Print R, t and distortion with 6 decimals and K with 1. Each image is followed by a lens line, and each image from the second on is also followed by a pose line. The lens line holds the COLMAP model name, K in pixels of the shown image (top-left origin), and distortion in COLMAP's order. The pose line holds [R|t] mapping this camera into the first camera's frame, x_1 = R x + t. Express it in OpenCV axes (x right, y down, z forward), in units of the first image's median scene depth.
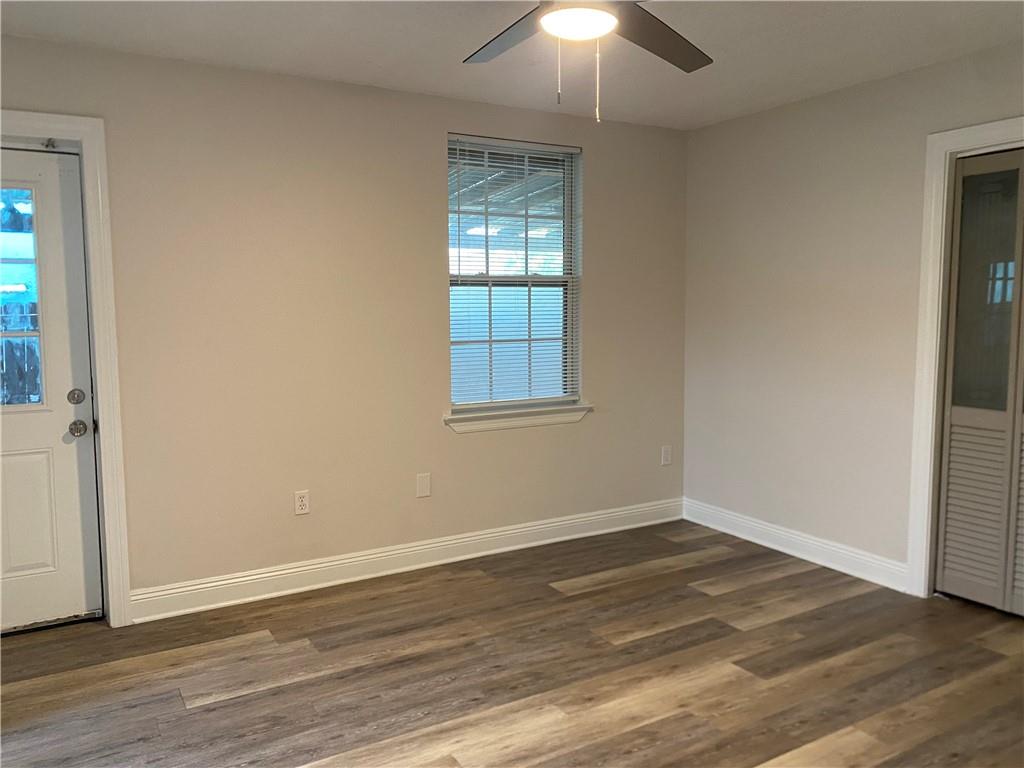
lens RADIAL K [[790.1, 0, 513.3], [0, 790.1, 383.7], [0, 0, 1]] dist [0.046759, -0.066182]
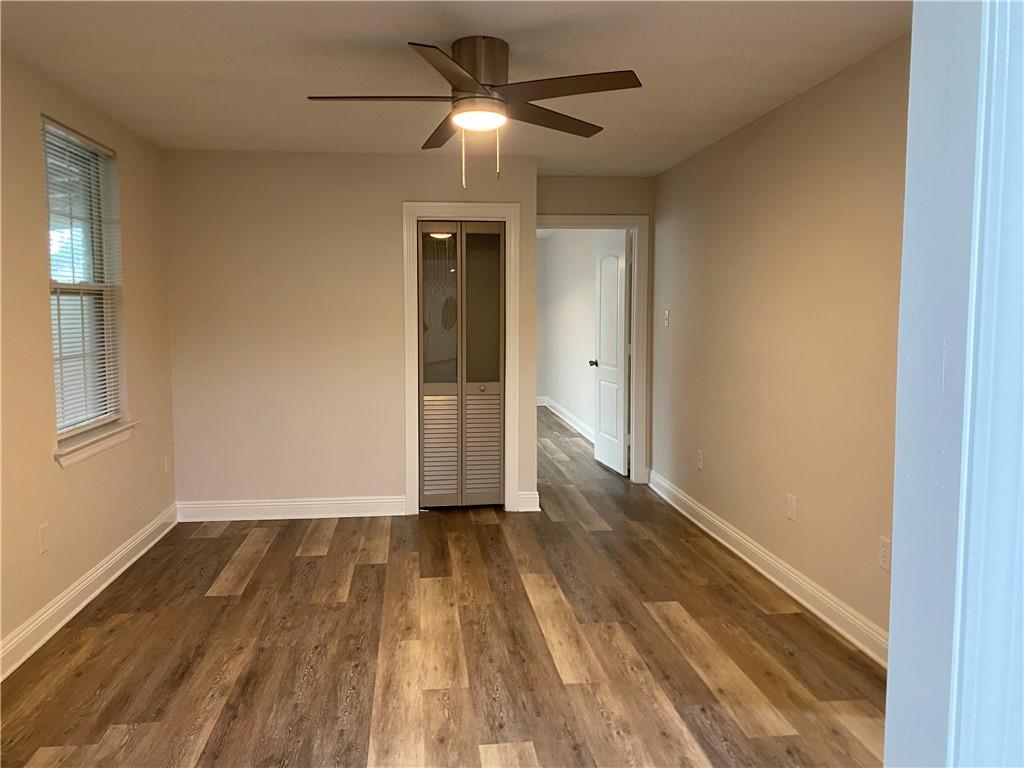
lens RADIAL K [[790.1, 0, 484.1], [0, 790.1, 397.4], [0, 0, 1]] dist [0.046759, -0.066182]
pose [[0.411525, -0.097397, 0.906180, -0.823399], [0.092151, 0.993625, 0.064946, -0.034012], [-0.906728, 0.056779, 0.417876, 0.291580]]
